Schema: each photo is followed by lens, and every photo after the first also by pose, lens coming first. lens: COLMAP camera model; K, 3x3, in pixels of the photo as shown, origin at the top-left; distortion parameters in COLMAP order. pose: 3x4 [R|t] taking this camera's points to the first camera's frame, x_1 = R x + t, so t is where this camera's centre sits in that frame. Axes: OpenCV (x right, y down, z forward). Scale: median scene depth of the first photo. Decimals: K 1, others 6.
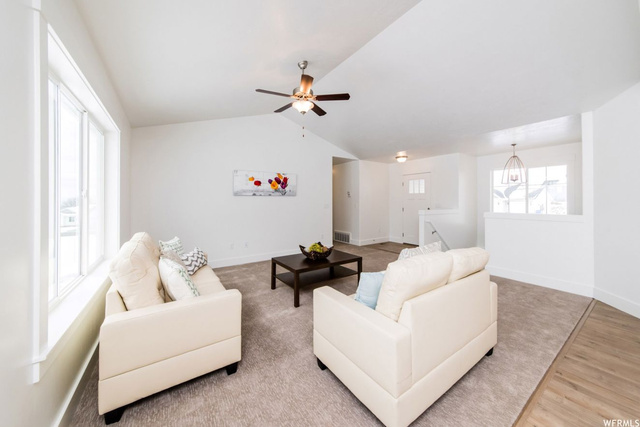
lens RADIAL K [[220.0, 0, 304.2], [0, 220.0, 201.6], [0, 0, 1]] dist [0.005484, -0.000089]
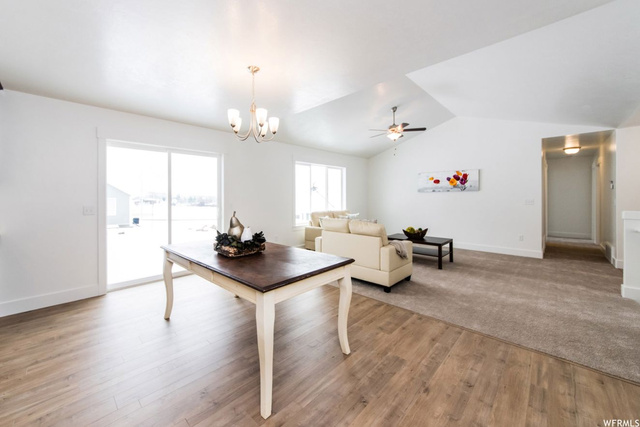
lens RADIAL K [[243.1, 0, 328.3], [0, 243.1, 199.7], [0, 0, 1]] dist [-0.002293, 0.002063]
pose [[0.275948, 0.014541, -0.961063, 0.900822], [0.001097, 0.999880, 0.015444, -0.003802], [0.961172, -0.005316, 0.275899, 0.039425]]
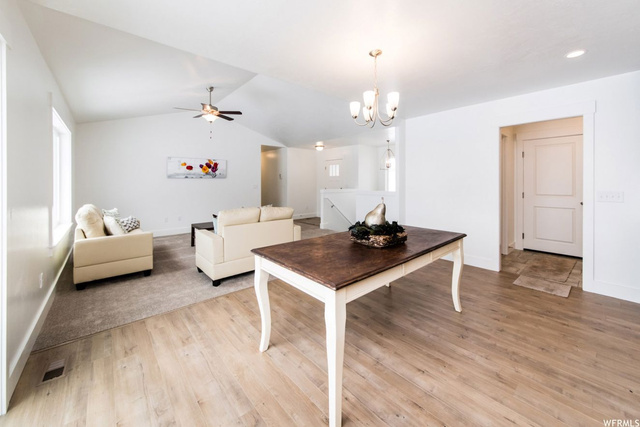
lens RADIAL K [[243.1, 0, 308.1], [0, 243.1, 184.5], [0, 0, 1]] dist [-0.002293, 0.002063]
pose [[0.990927, -0.001336, 0.134391, 0.246566], [0.000460, 0.999978, 0.006553, 0.000165], [-0.134397, -0.006431, 0.990907, -0.400260]]
